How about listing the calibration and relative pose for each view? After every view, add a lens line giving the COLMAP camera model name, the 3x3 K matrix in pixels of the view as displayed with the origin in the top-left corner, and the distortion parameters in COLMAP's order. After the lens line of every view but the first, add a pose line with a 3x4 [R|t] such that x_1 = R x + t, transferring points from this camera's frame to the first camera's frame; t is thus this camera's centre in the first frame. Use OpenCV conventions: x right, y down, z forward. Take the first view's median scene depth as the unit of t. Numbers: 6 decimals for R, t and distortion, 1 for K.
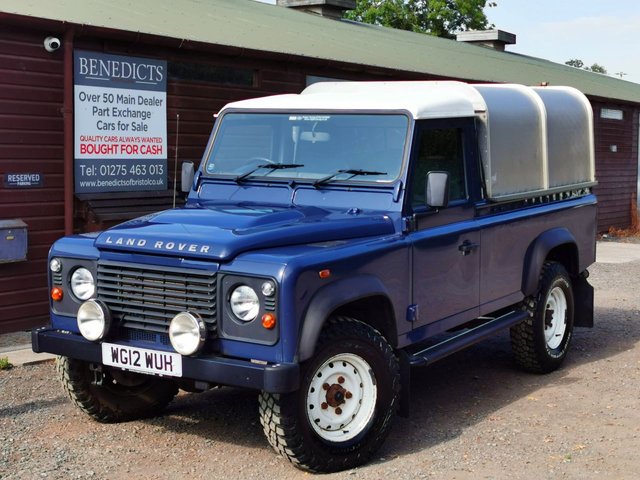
lens RADIAL K [[1250.8, 0, 344.6], [0, 1250.8, 221.4], [0, 0, 1]] dist [0.040343, 0.000000]
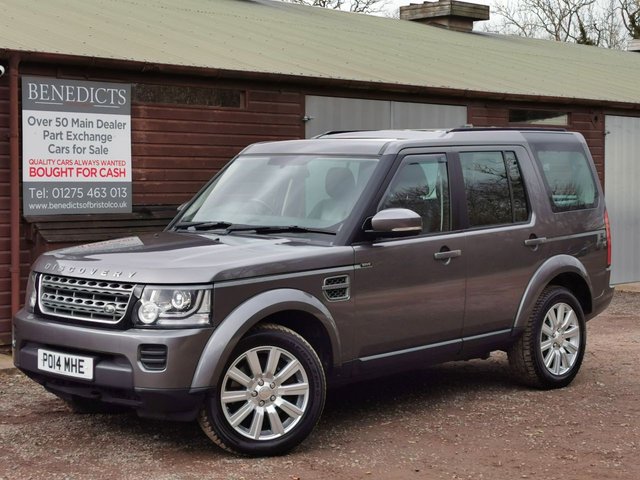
lens RADIAL K [[1250.8, 0, 301.2], [0, 1250.8, 236.2], [0, 0, 1]] dist [0.040343, 0.000000]
pose [[0.951949, 0.017107, -0.305780, 0.307120], [-0.016869, 0.999852, 0.003421, -0.012369], [0.305793, 0.001902, 0.952096, 0.088375]]
